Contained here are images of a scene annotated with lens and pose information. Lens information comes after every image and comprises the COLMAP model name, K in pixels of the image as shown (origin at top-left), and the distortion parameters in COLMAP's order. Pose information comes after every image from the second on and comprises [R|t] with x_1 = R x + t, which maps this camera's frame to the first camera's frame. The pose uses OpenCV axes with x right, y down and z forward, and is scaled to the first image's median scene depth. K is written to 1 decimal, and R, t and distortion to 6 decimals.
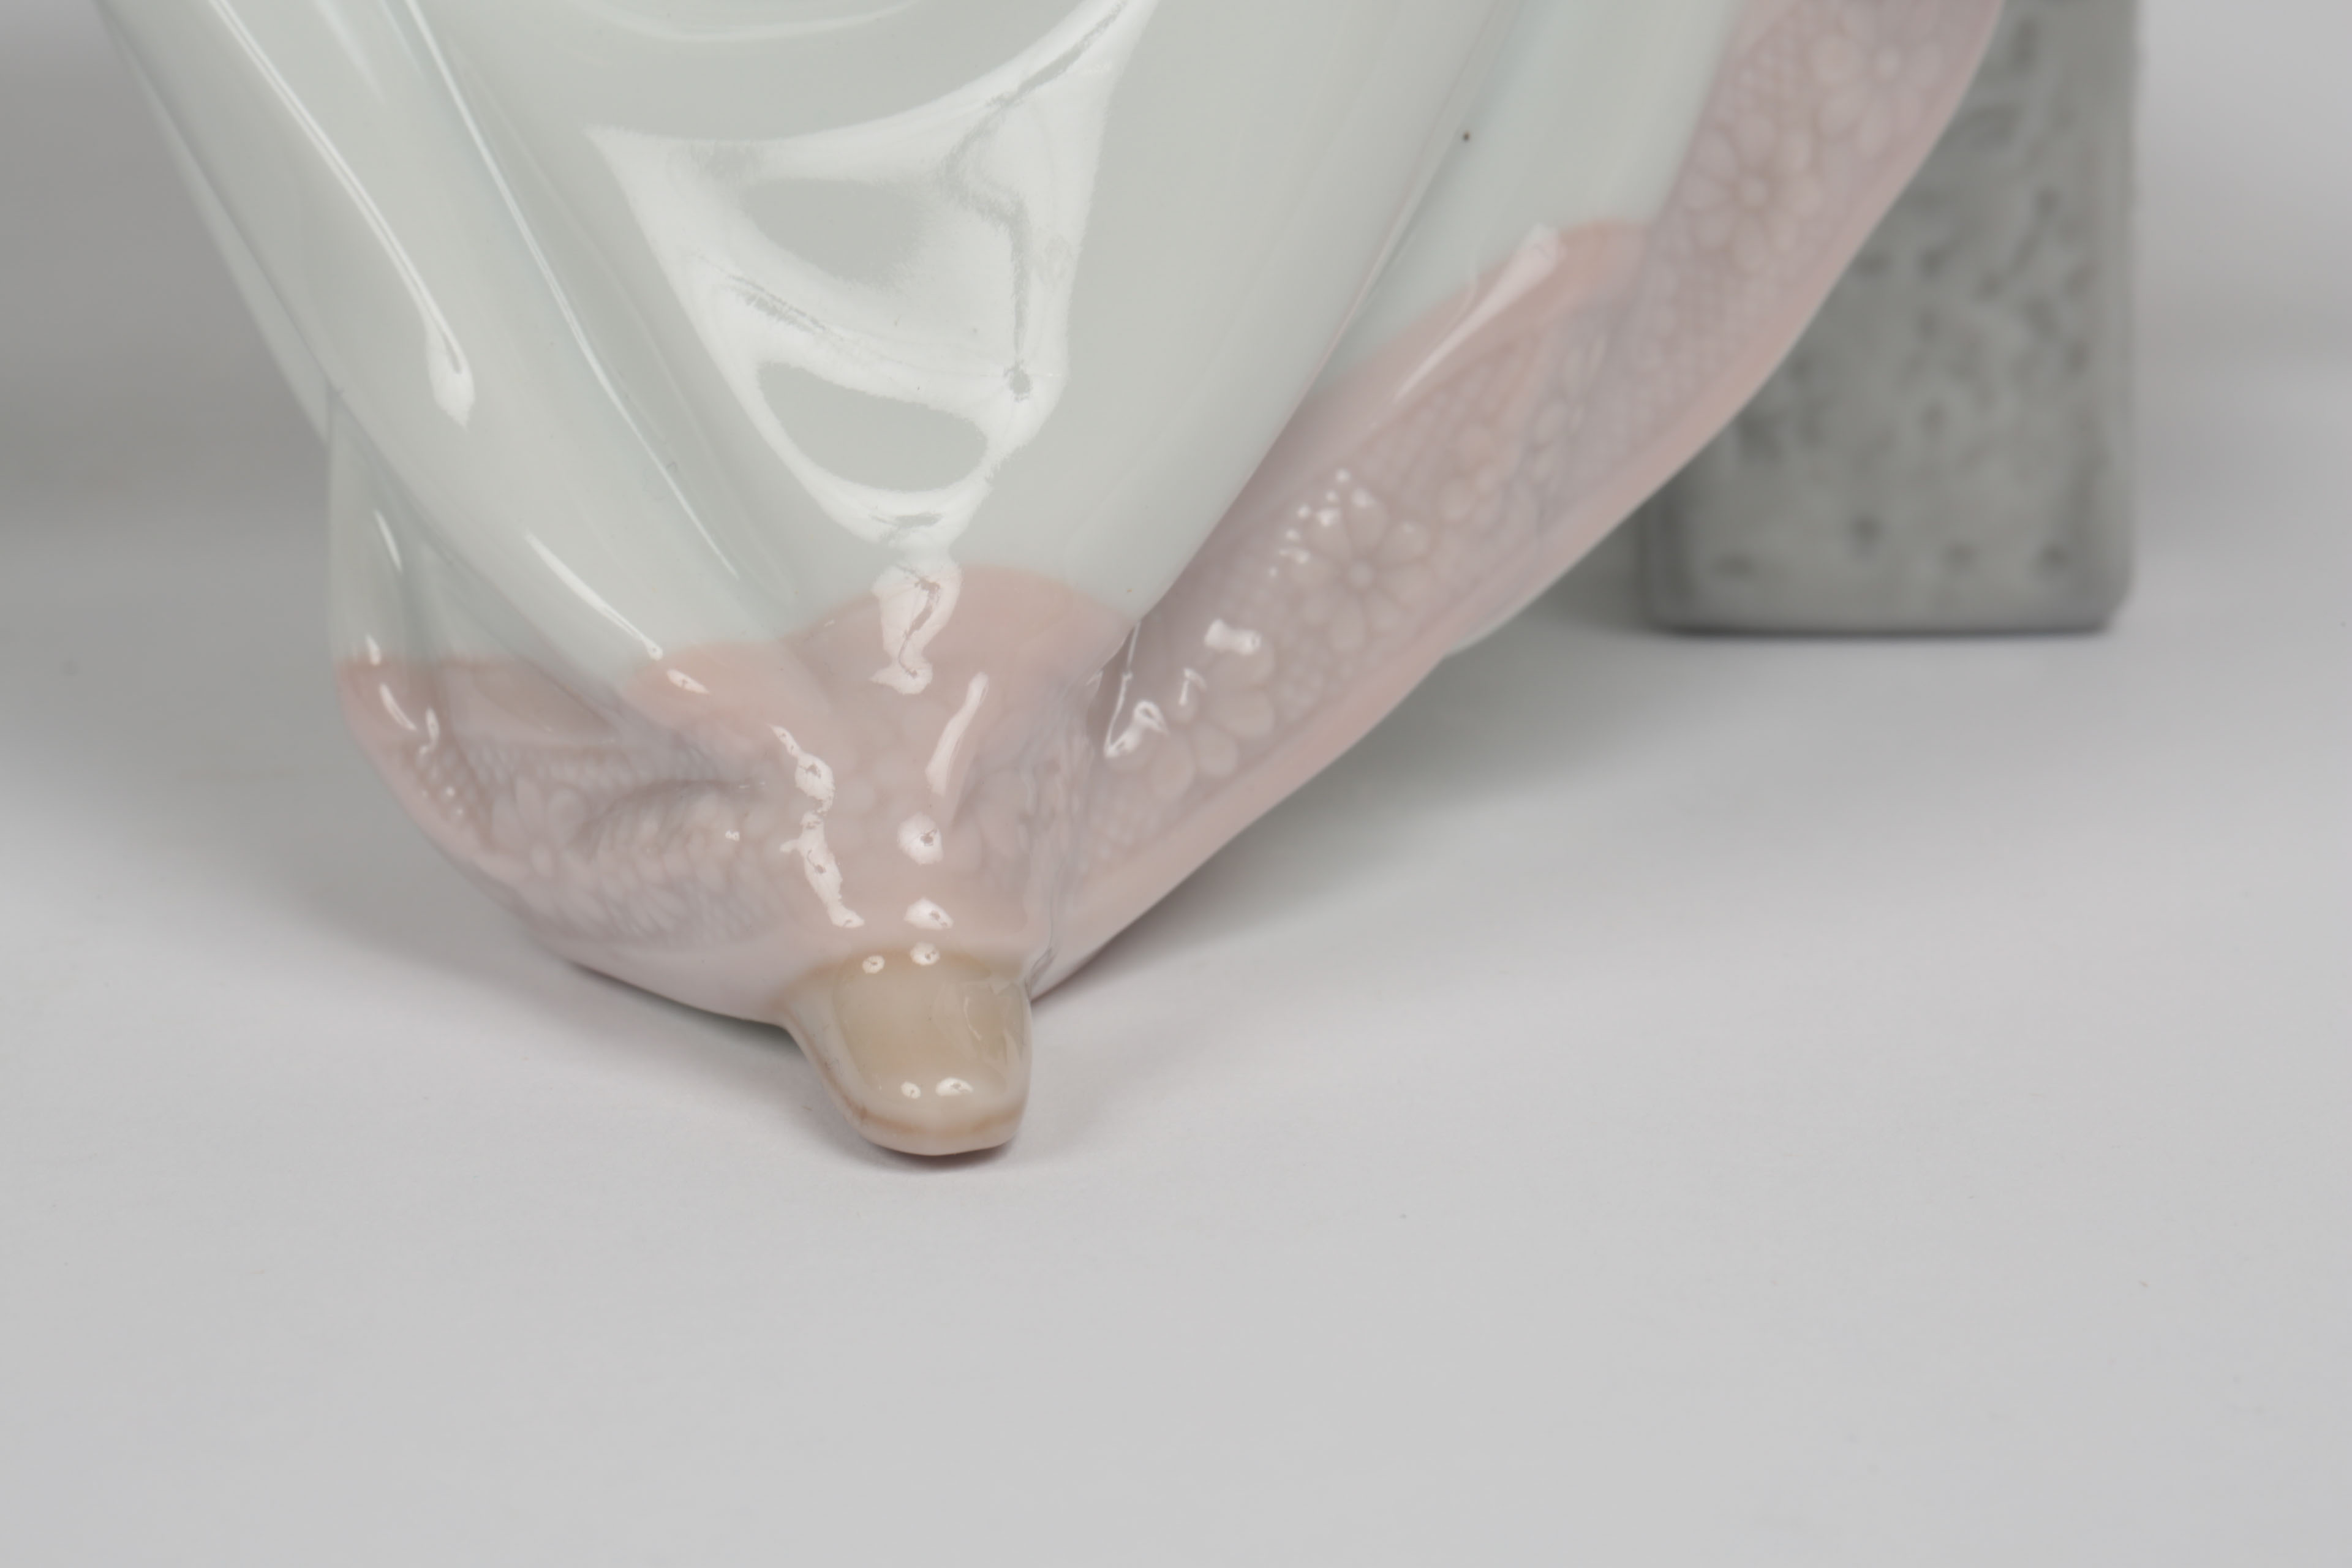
lens RADIAL K [[8138.2, 0, 1175.1], [0, 8138.2, 785.8], [0, 0, 1]] dist [0.021427, 0.000000]
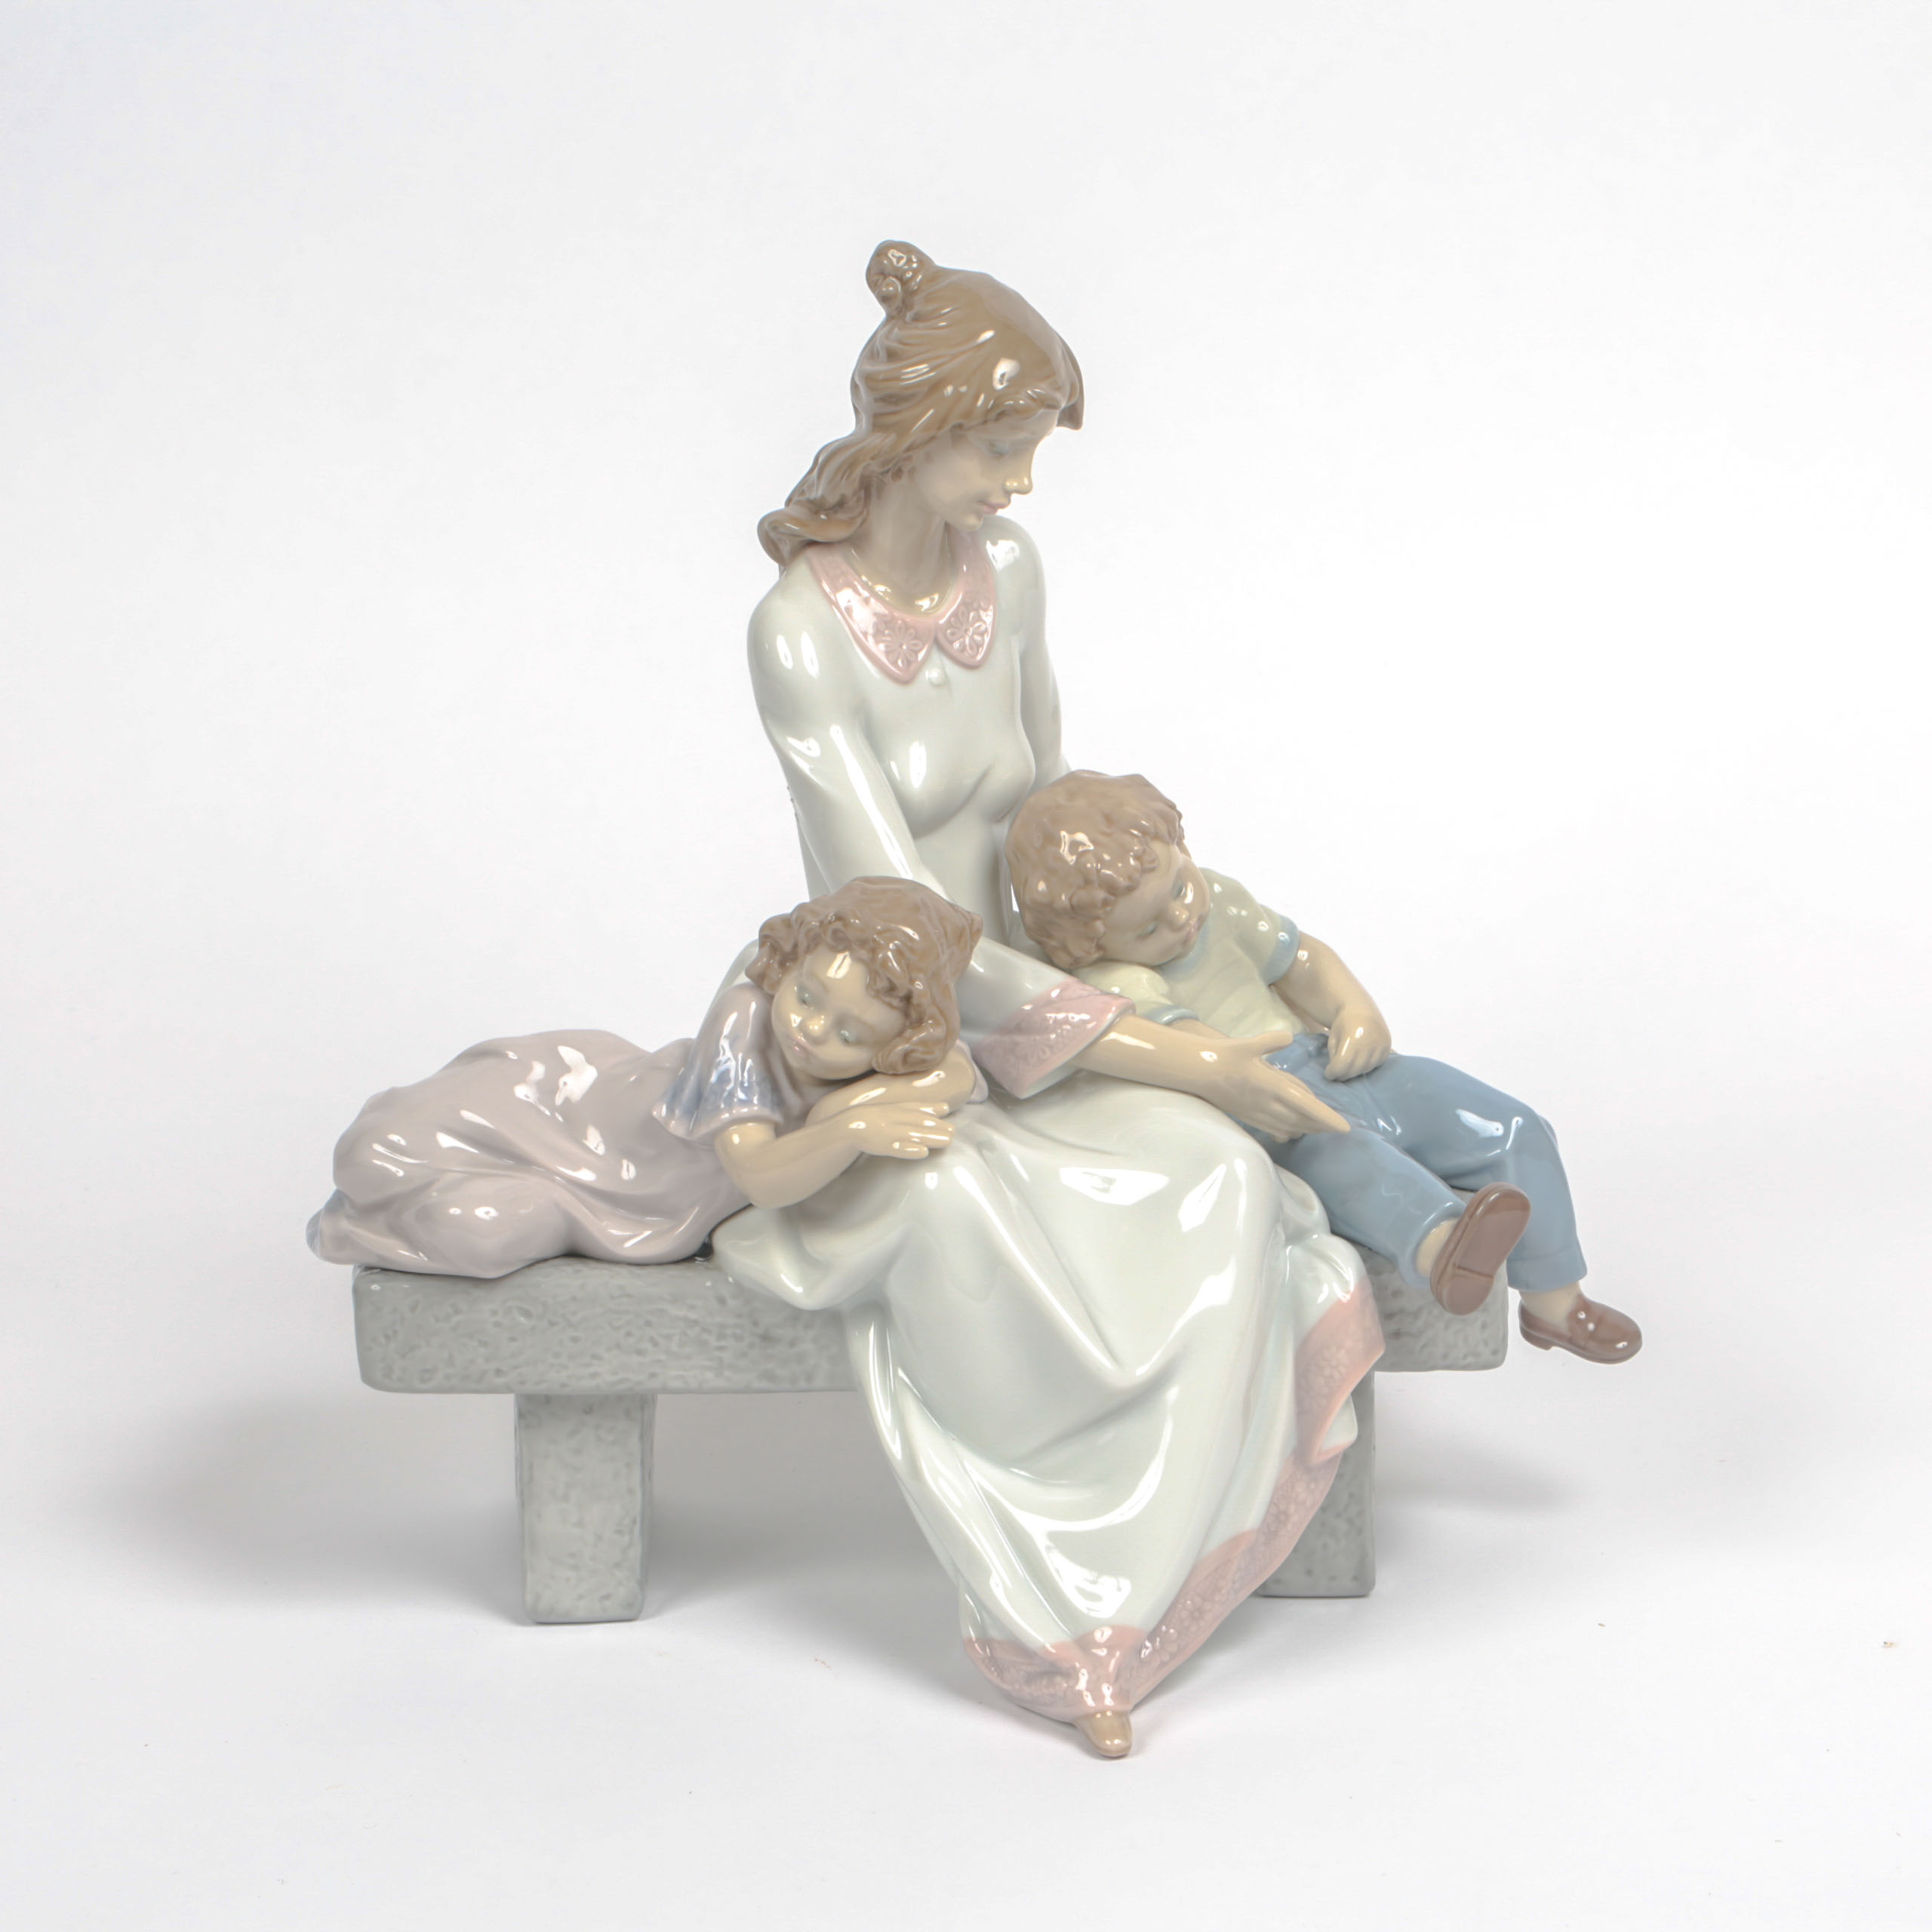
lens RADIAL K [[10389.3, 0, 965.6], [0, 10389.3, 967.8], [0, 0, 1]] dist [0.456372, 0.000000]
pose [[0.998421, -0.023284, 0.051128, -0.386891], [0.020616, 0.998428, 0.052116, -0.679974], [-0.052261, -0.050979, 0.997331, -4.661837]]
